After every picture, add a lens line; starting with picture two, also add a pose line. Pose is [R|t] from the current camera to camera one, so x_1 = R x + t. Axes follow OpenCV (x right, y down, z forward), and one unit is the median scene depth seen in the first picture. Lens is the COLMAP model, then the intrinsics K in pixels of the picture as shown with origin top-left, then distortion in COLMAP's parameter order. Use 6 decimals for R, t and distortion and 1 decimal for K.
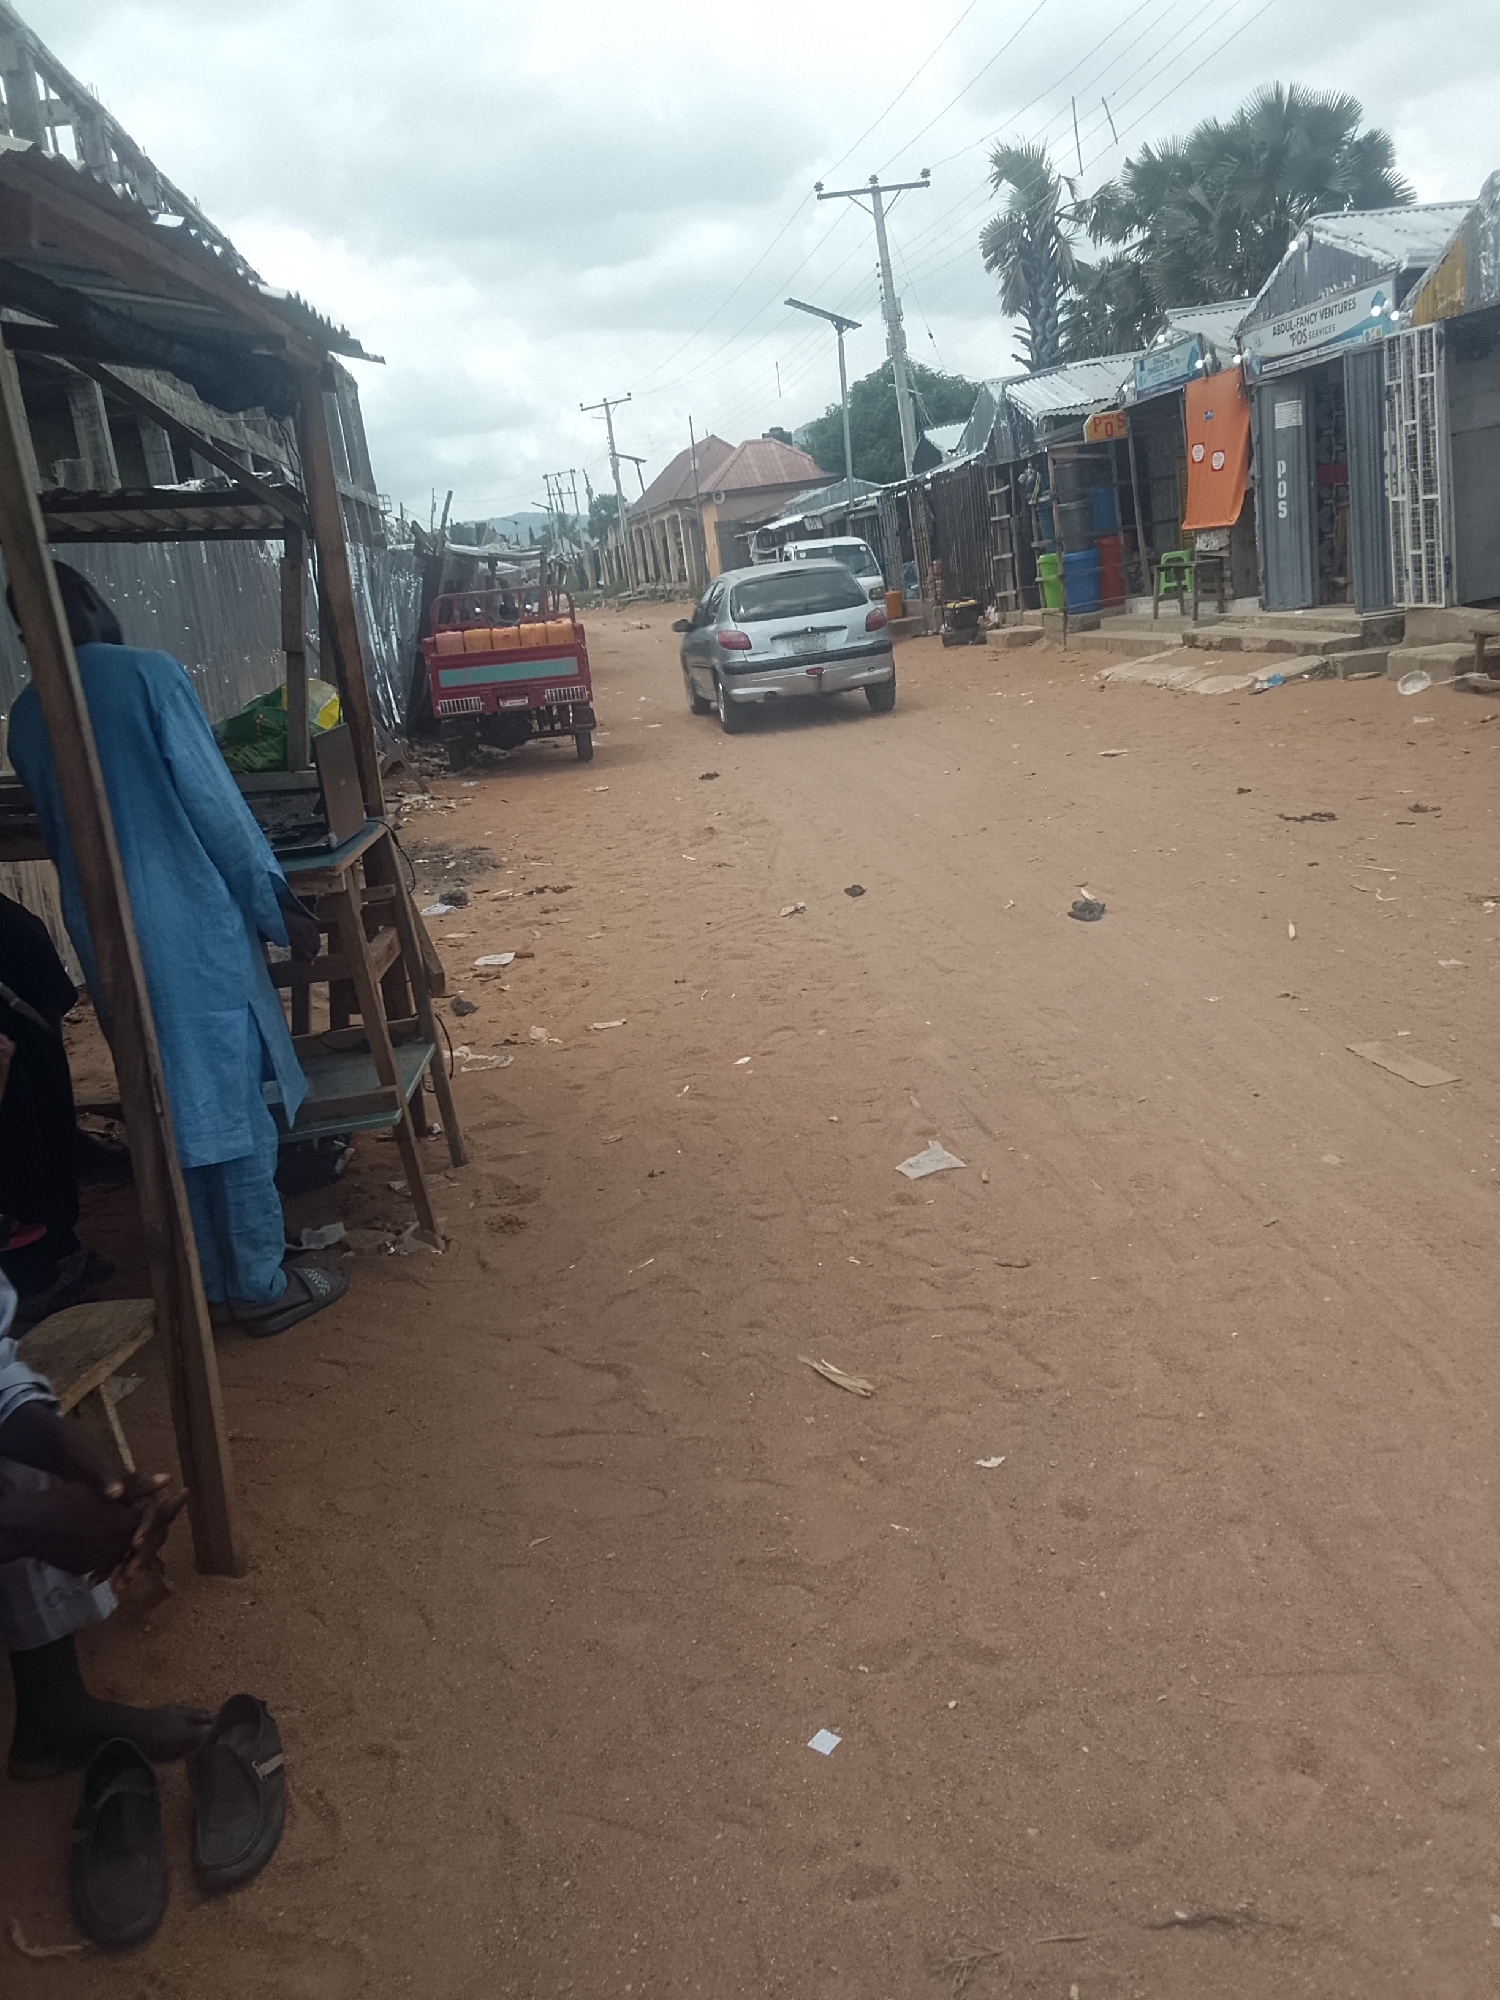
lens RADIAL K [[1576.3, 0, 750.0], [0, 1576.3, 1000.0], [0, 0, 1]] dist [0.071574, -0.132677]
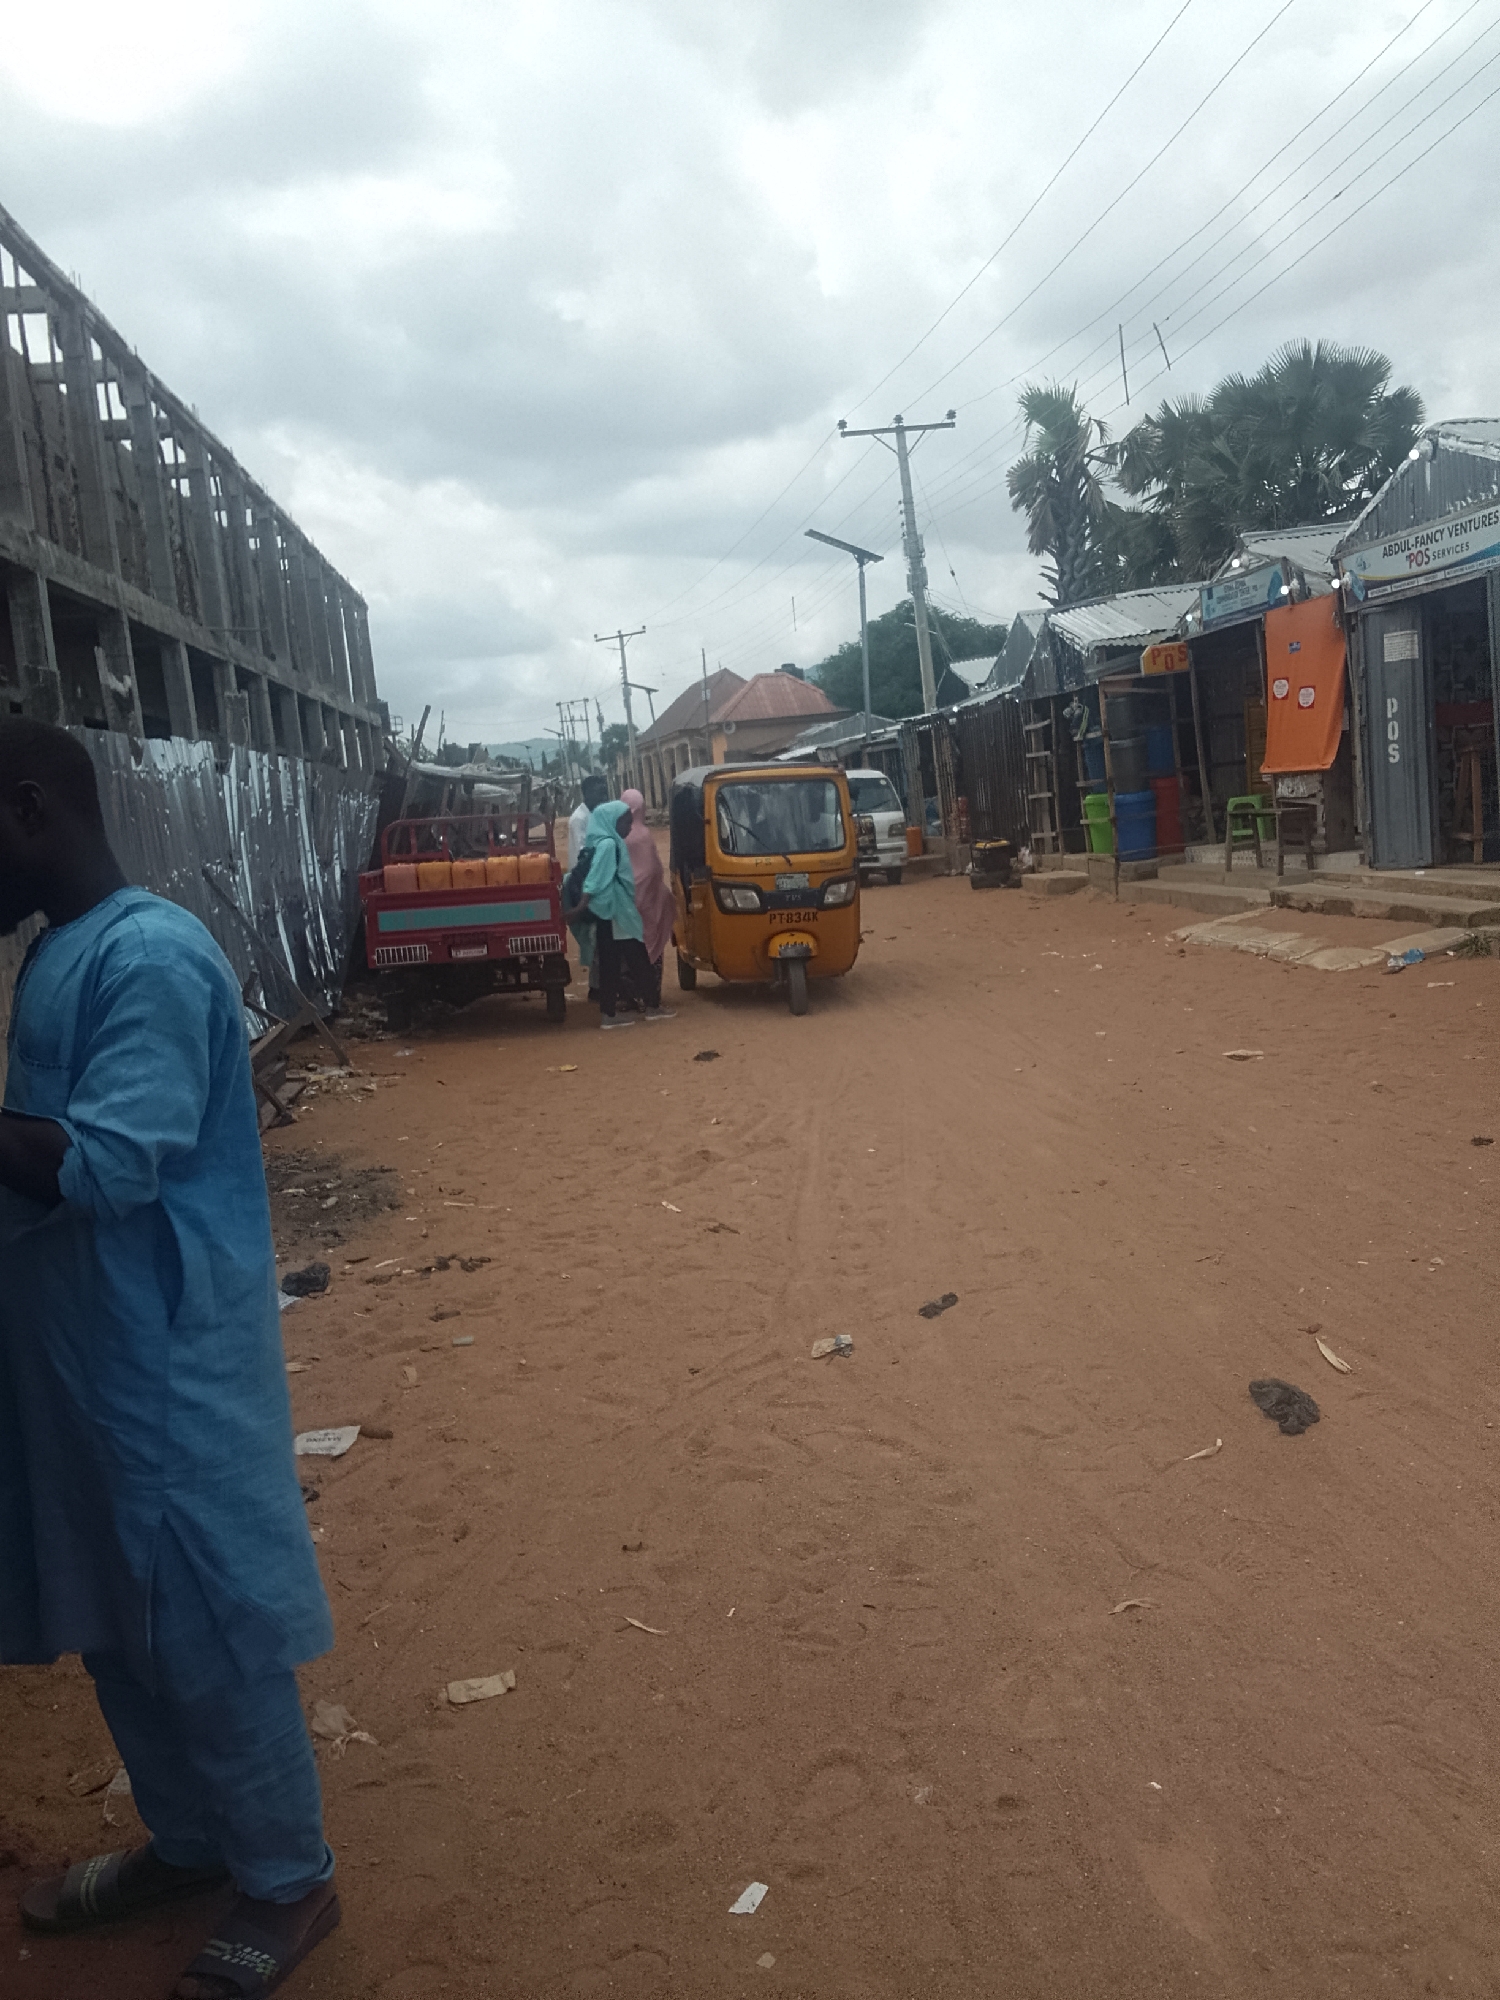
lens RADIAL K [[1568.9, 0, 737.3], [0, 1568.9, 985.2], [0, 0, 1]] dist [0.067158, -0.137017]
pose [[0.999451, 0.032033, -0.008497, -0.003817], [-0.032932, 0.988714, -0.146152, -0.046672], [0.003720, 0.146351, 0.989226, 0.165633]]
